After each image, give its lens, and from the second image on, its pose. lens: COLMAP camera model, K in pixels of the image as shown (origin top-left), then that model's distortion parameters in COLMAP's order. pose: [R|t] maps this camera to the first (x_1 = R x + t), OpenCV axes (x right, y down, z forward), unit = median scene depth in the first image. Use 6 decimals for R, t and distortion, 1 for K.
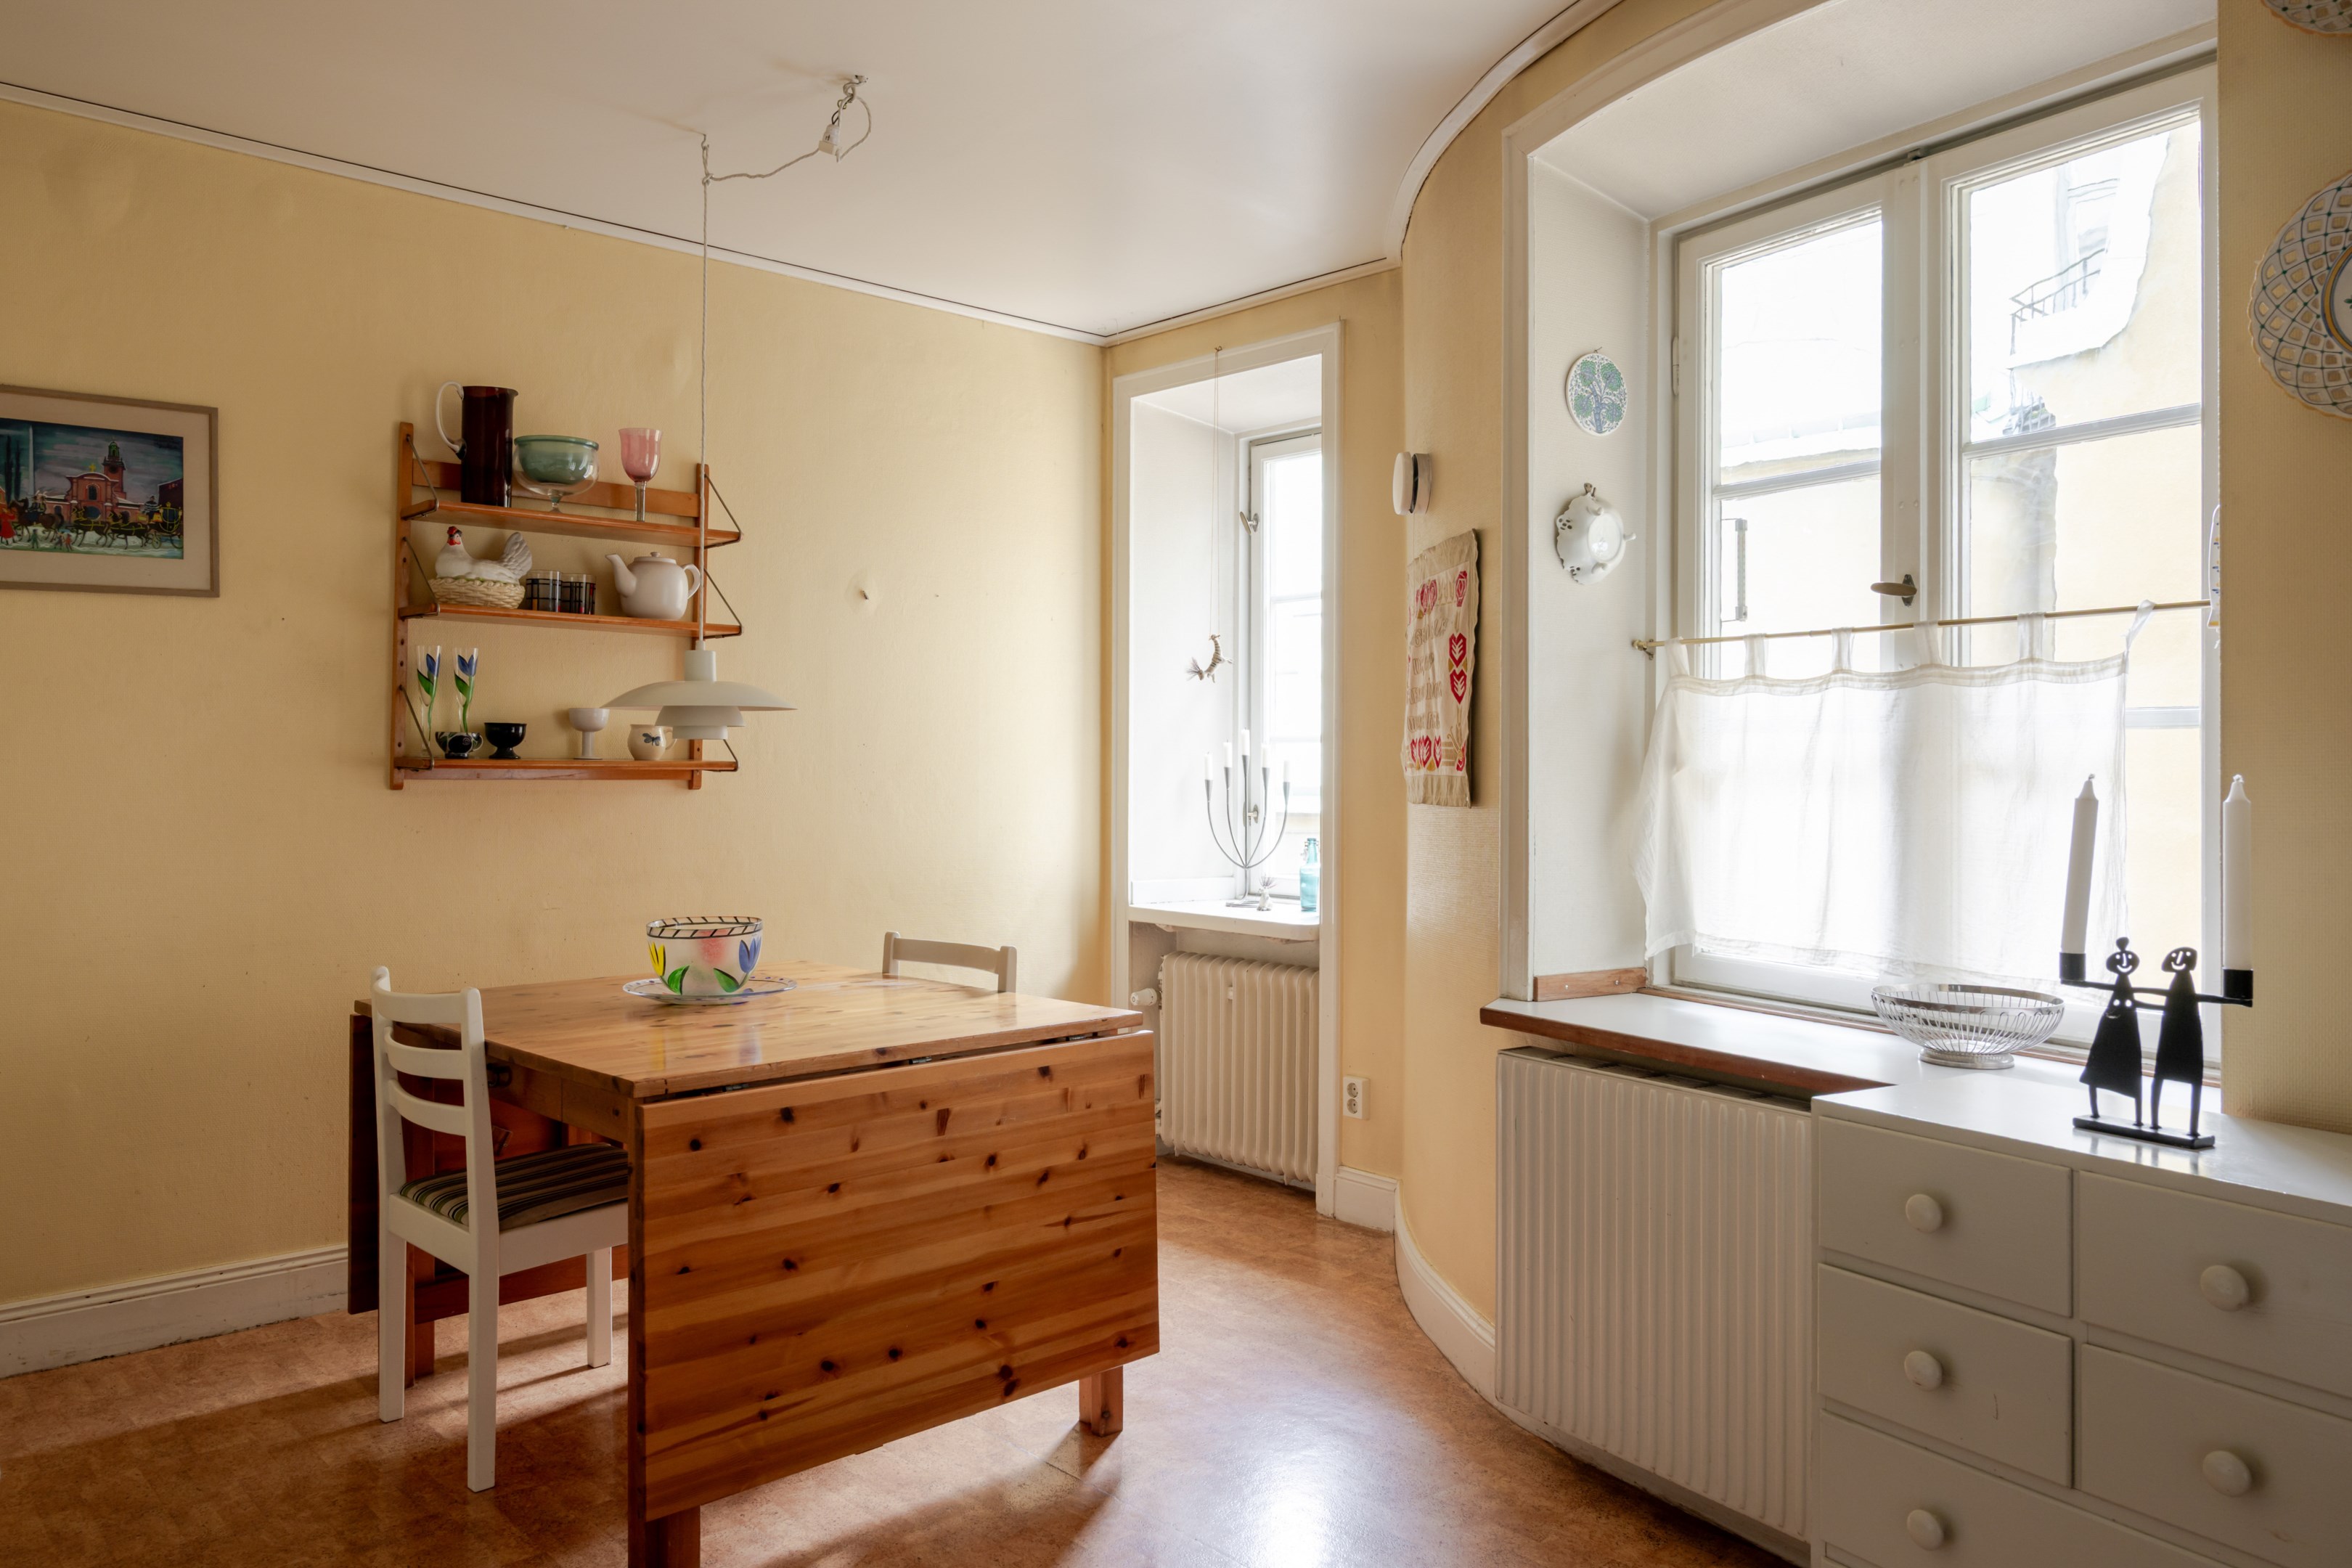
lens RADIAL K [[1650.3, 0, 1169.5], [0, 1650.3, 739.4], [0, 0, 1]] dist [-0.001785, -0.005239]
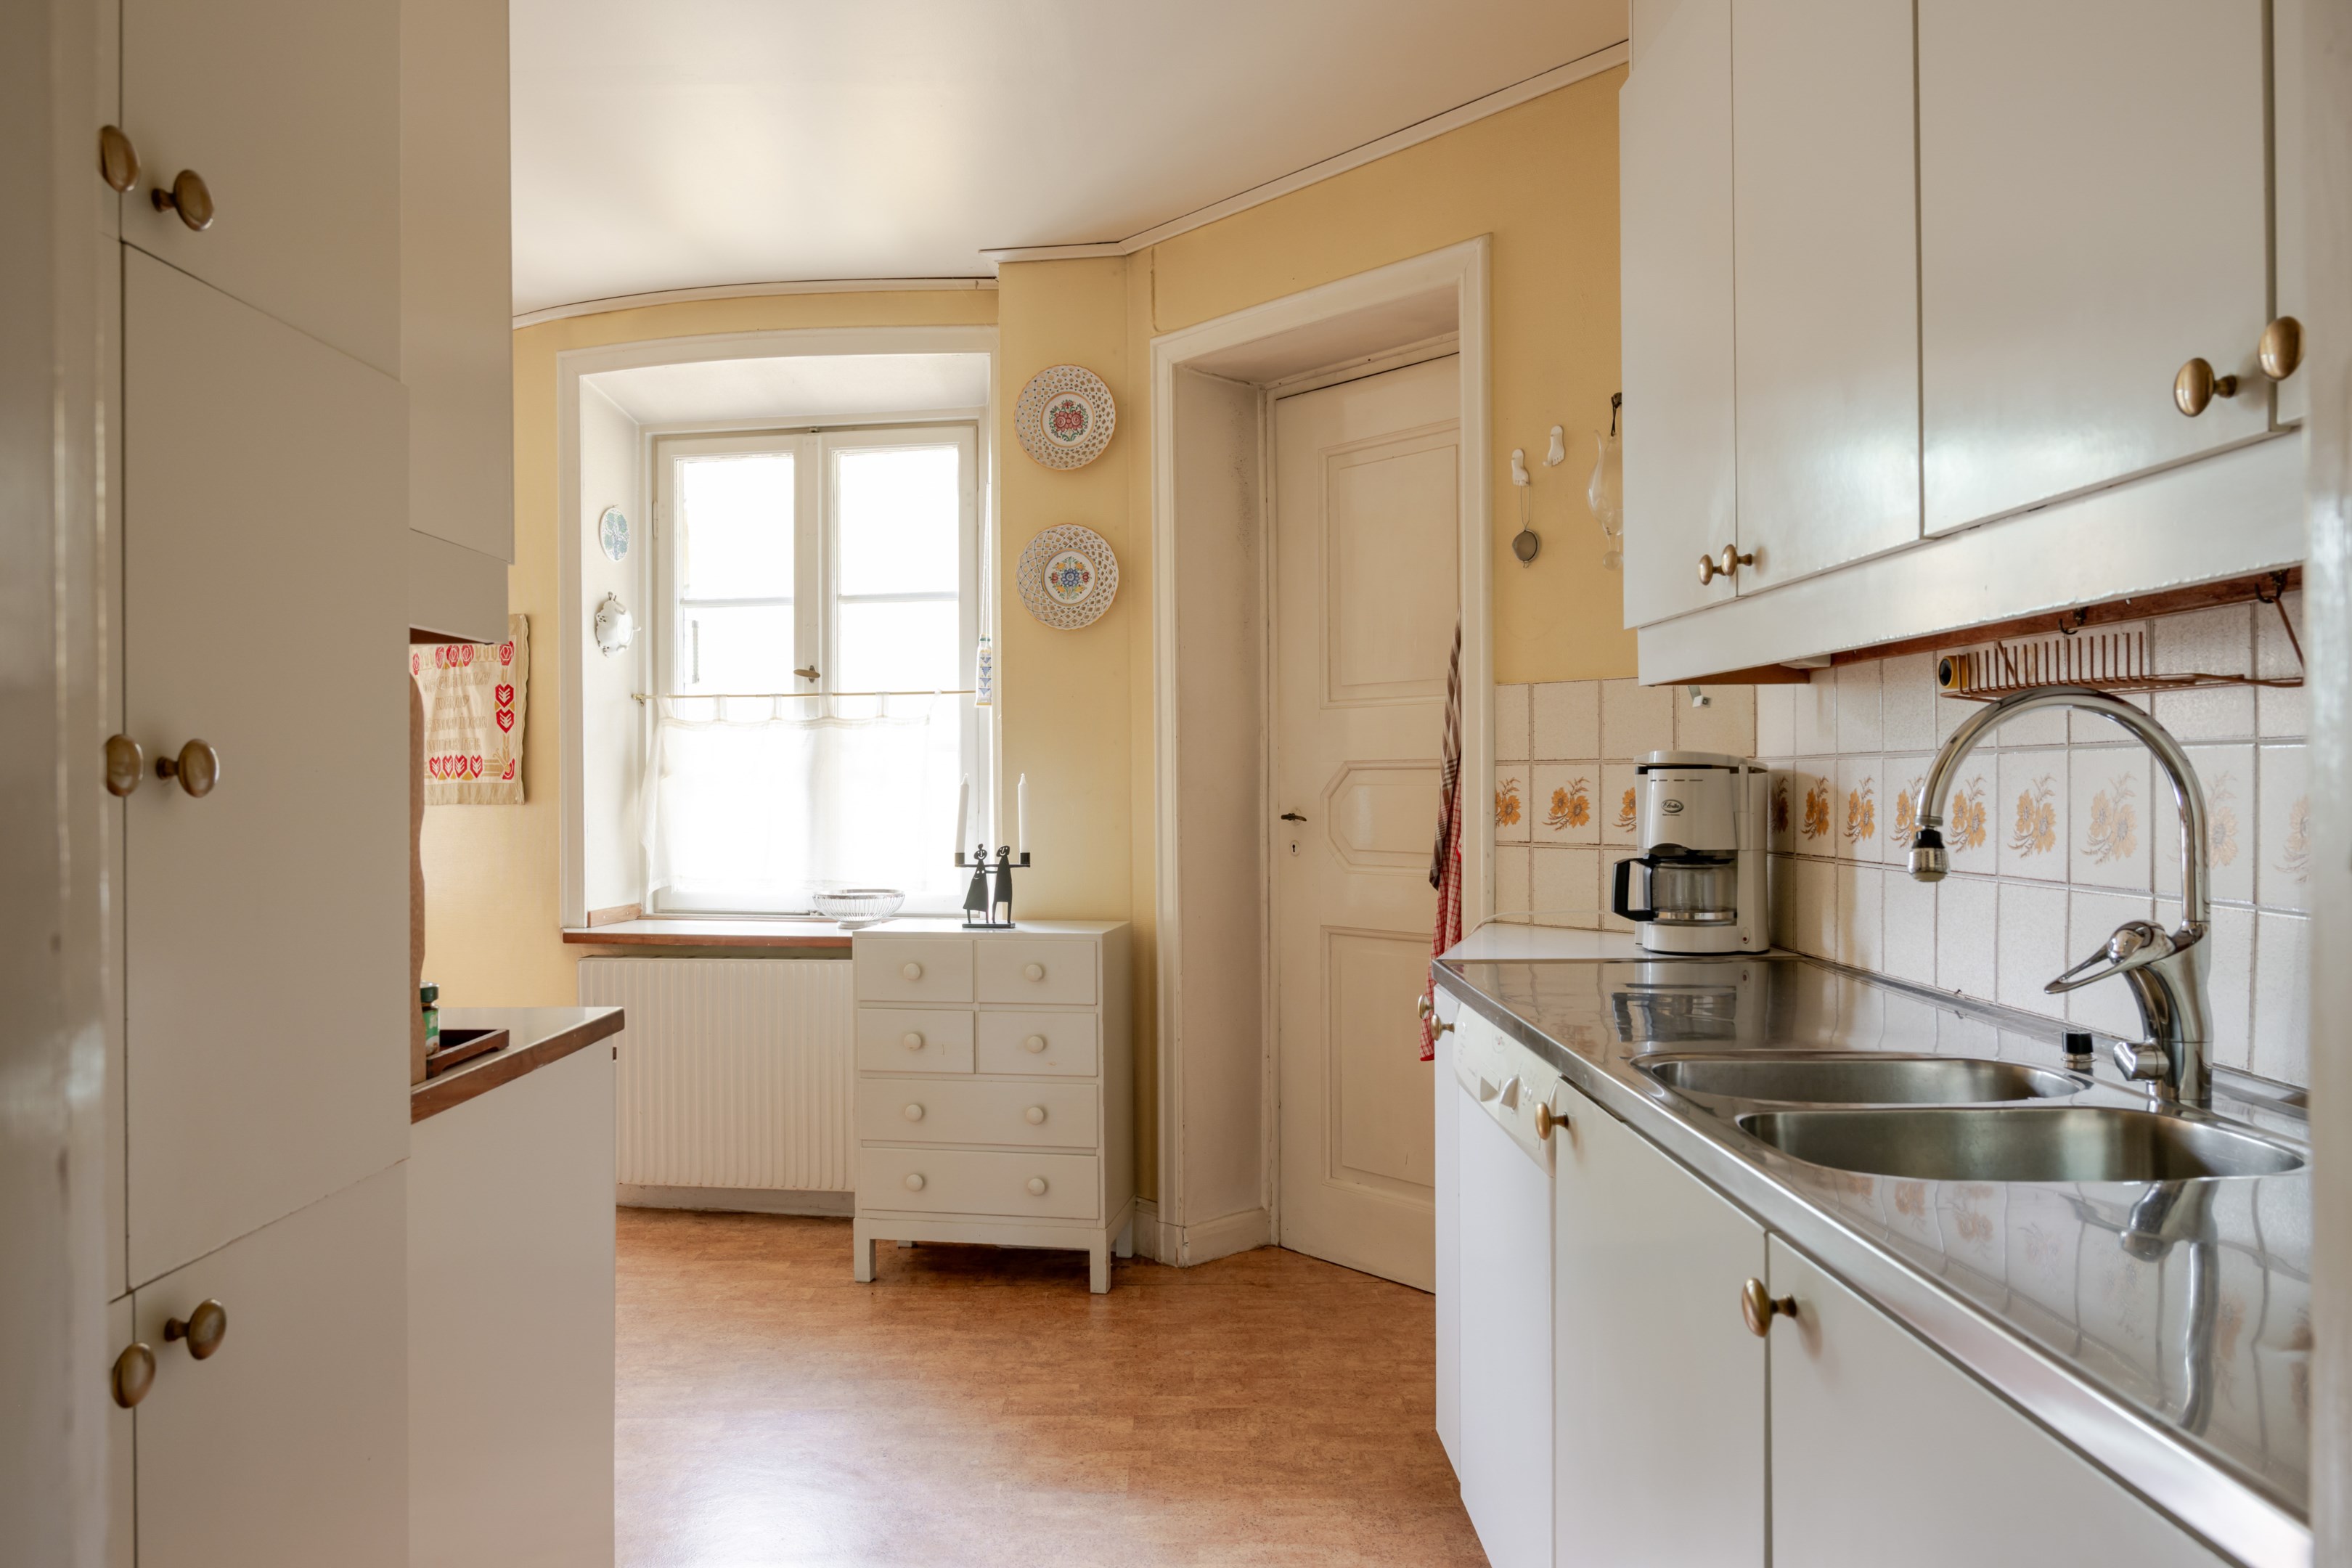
lens RADIAL K [[1650.3, 0, 1169.5], [0, 1650.3, 739.4], [0, 0, 1]] dist [-0.001785, -0.005239]
pose [[0.668956, 0.005801, 0.743280, -0.554636], [-0.000629, 0.999974, -0.007239, -0.006459], [-0.743302, 0.004375, 0.668941, -0.431920]]
